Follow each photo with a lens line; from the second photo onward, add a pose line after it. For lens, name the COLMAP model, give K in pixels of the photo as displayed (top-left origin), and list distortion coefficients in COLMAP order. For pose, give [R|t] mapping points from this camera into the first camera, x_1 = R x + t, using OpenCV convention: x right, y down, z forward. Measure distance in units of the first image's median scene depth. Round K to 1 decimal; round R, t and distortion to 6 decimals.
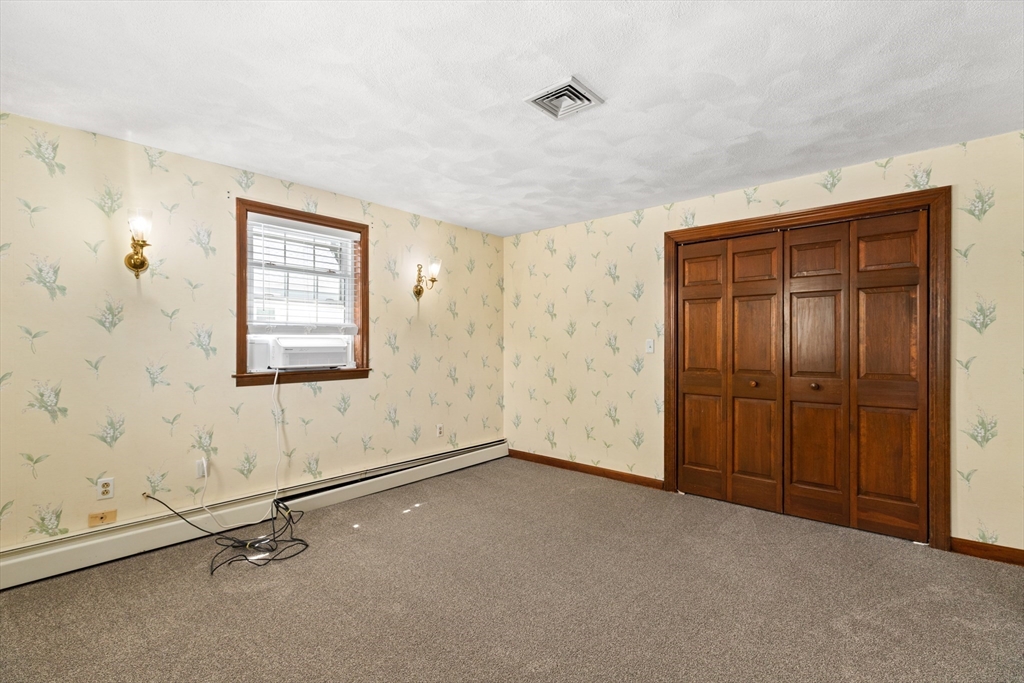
lens RADIAL K [[463.4, 0, 512.2], [0, 463.4, 347.4], [0, 0, 1]] dist [0.007734, 0.001489]
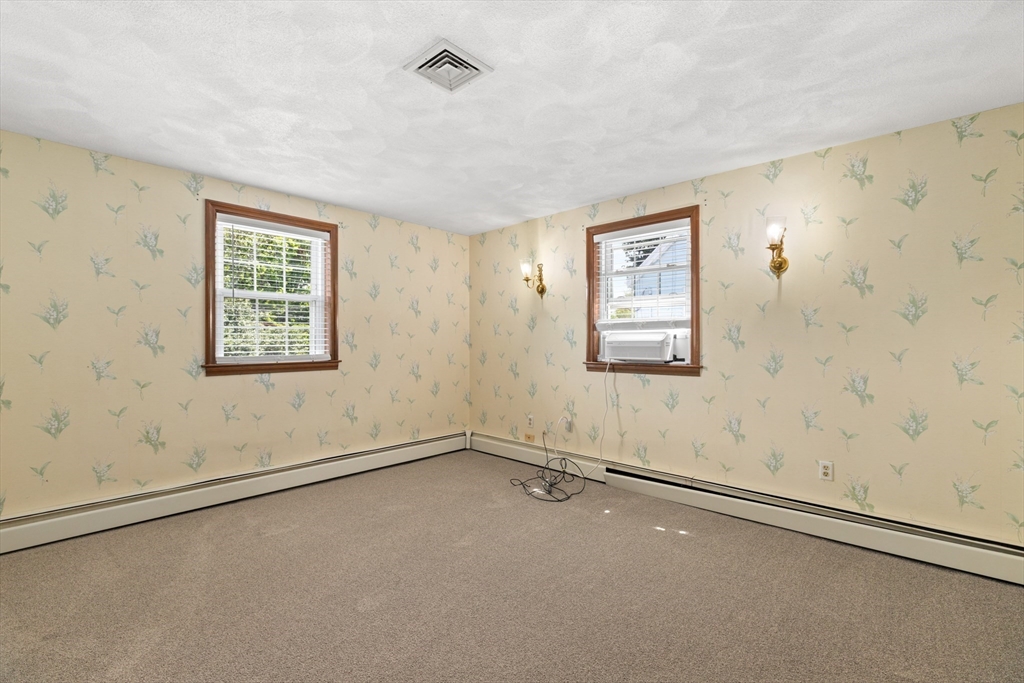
lens RADIAL K [[463.4, 0, 508.6], [0, 463.4, 338.2], [0, 0, 1]] dist [0.007734, 0.001489]
pose [[-0.030904, 0.000650, -0.999522, 0.655184], [-0.002013, 0.999998, 0.000713, -0.008281], [0.999520, 0.002034, -0.030903, 0.734357]]
